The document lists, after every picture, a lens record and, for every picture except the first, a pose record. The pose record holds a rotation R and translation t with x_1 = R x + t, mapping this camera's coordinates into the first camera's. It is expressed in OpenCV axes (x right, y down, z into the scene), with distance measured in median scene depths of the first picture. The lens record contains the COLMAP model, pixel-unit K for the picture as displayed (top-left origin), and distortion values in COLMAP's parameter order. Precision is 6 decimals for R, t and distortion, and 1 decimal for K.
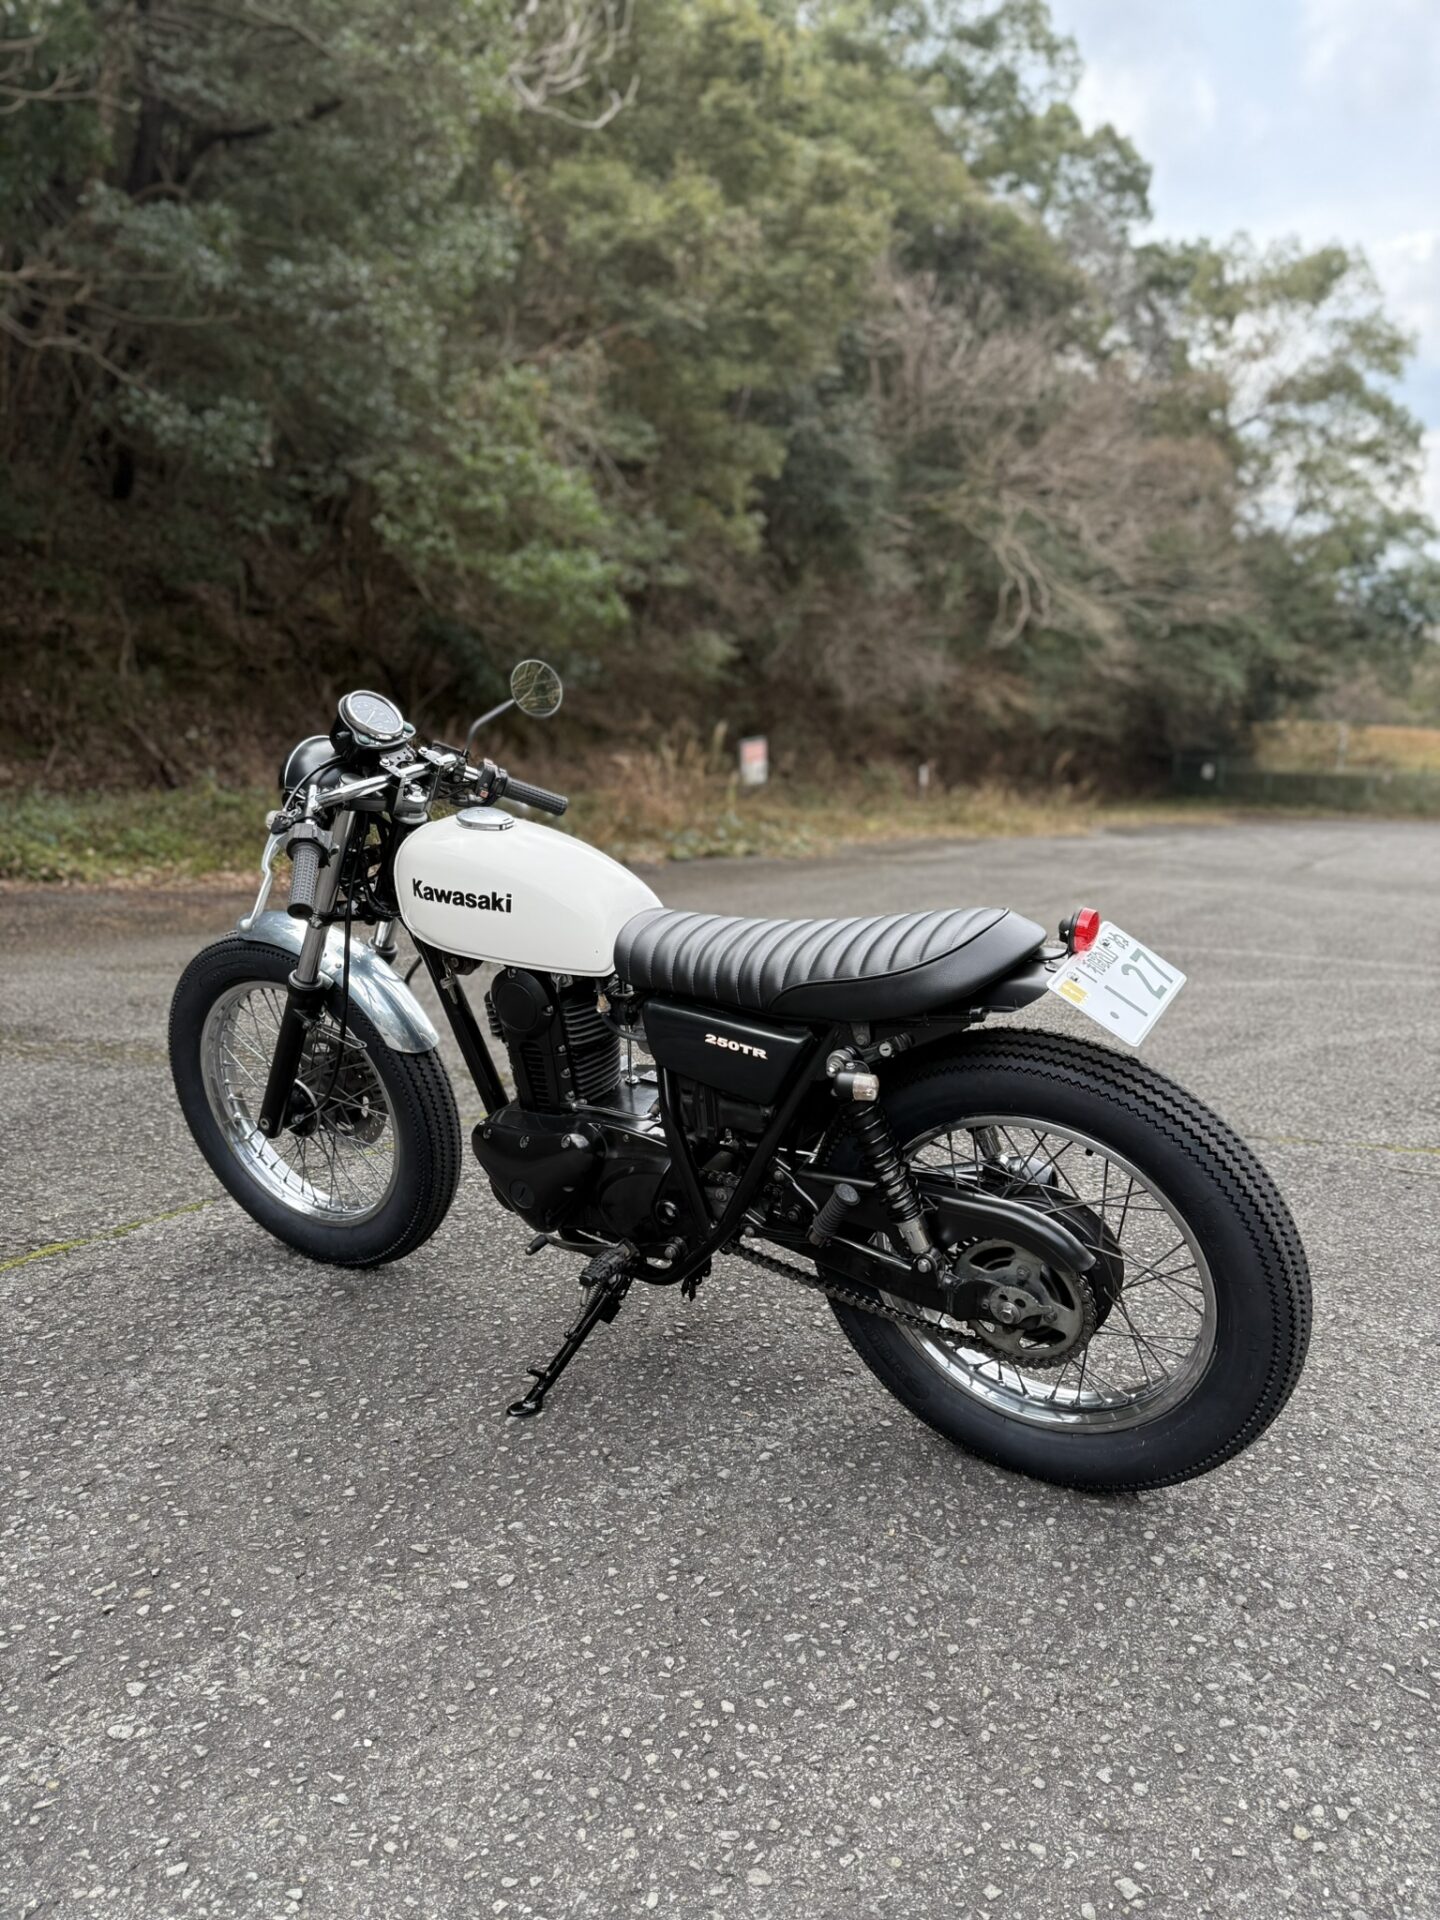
lens RADIAL K [[1381.7, 0, 721.8], [0, 1381.7, 975.1], [0, 0, 1]] dist [-0.010241, -0.005498]
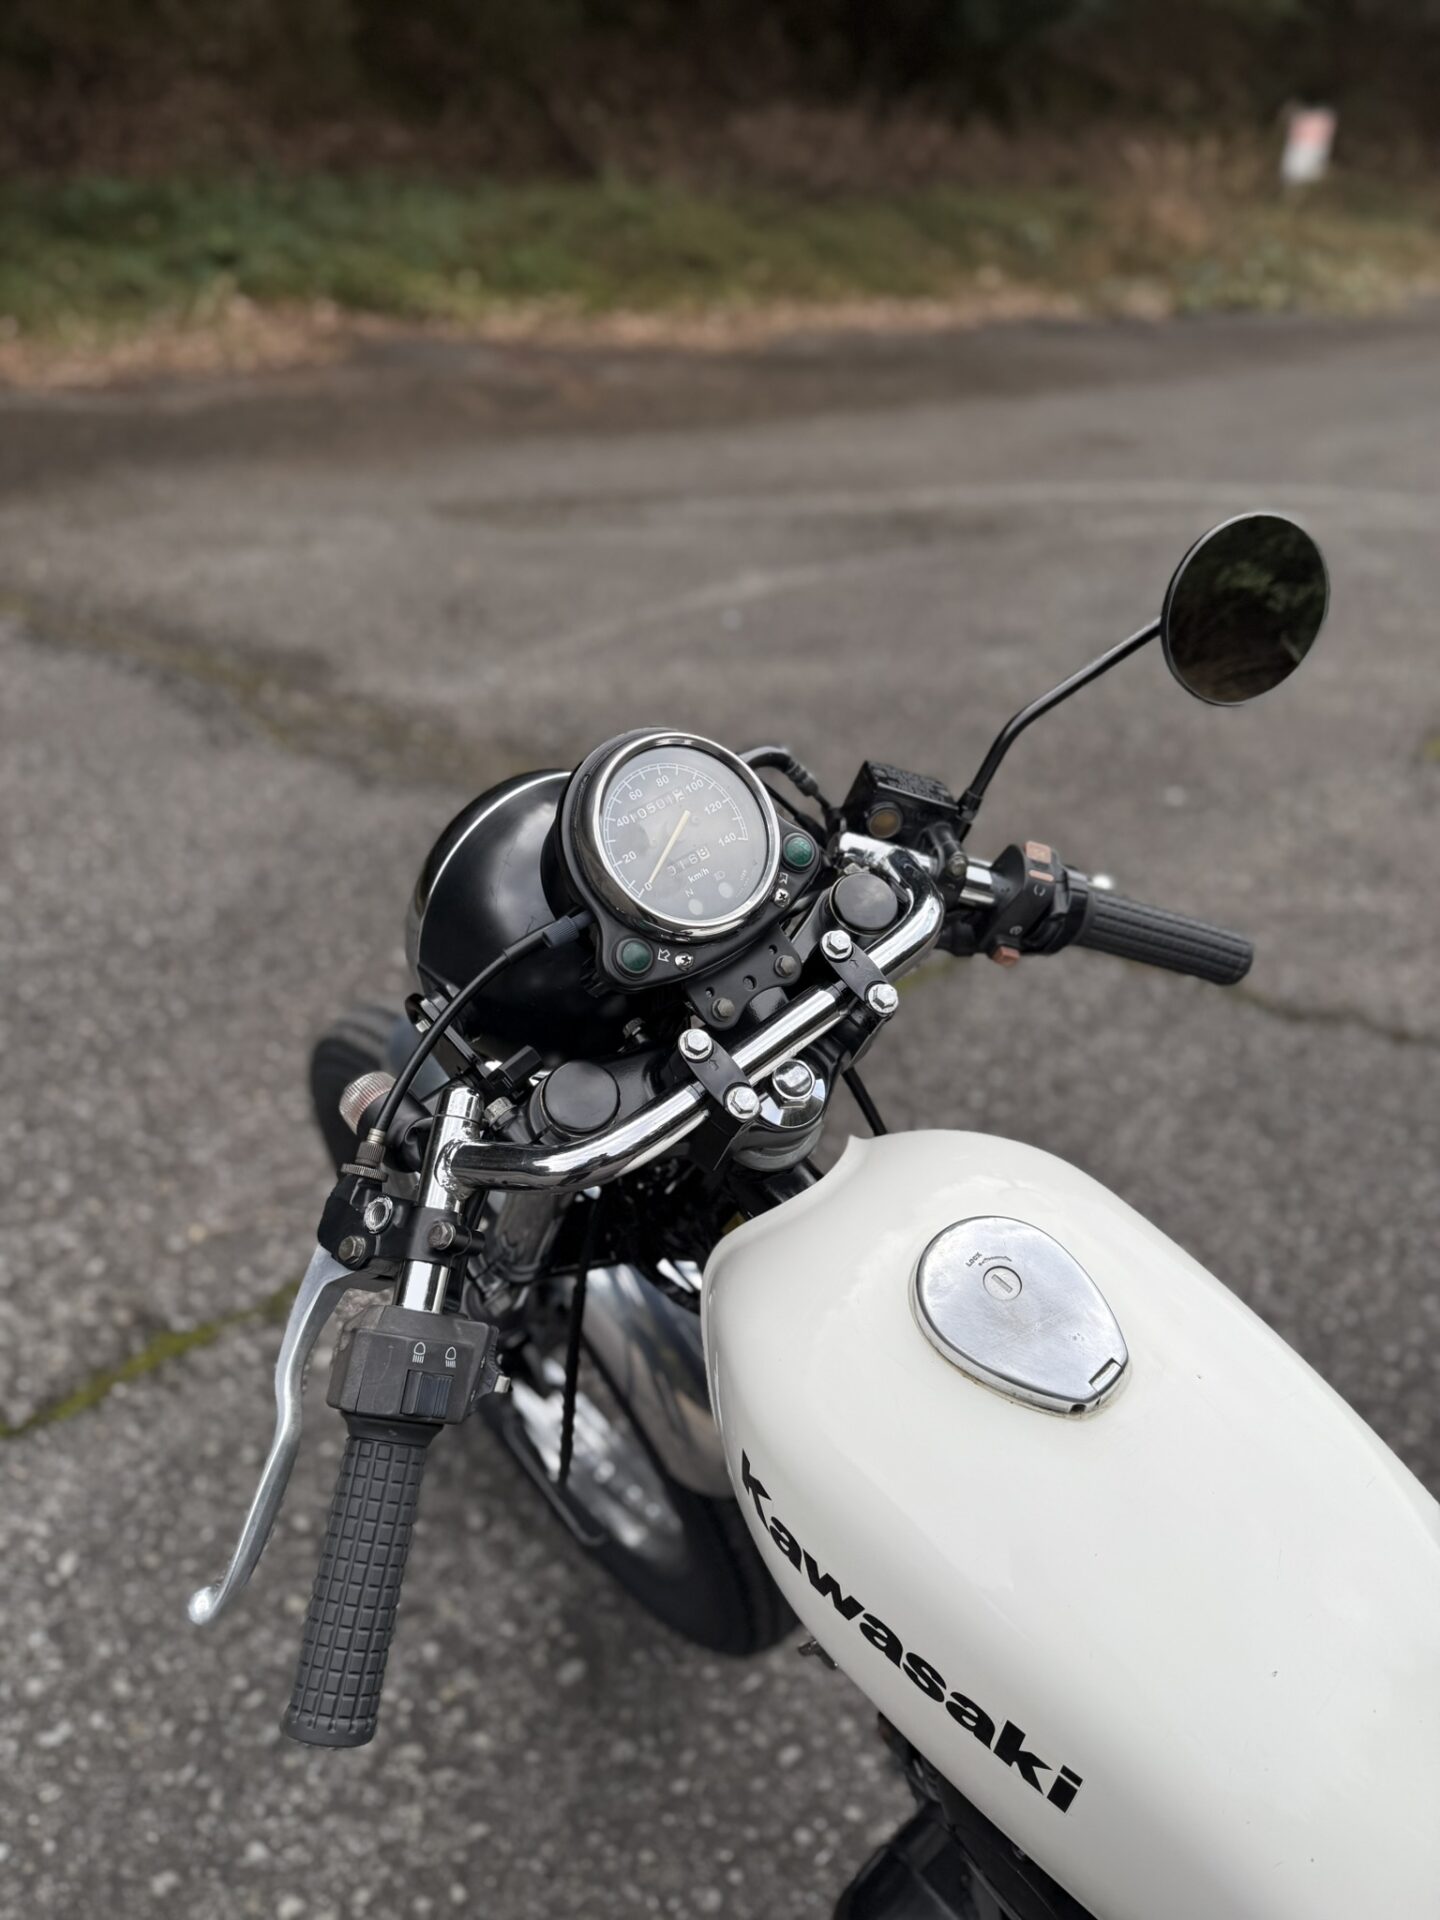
lens RADIAL K [[1381.7, 0, 721.8], [0, 1381.7, 975.1], [0, 0, 1]] dist [-0.010241, -0.005498]
pose [[0.952914, 0.185873, -0.239596, -0.030244], [-0.073204, 0.907754, 0.413067, -0.050308], [0.294272, -0.376078, 0.878618, 0.132164]]
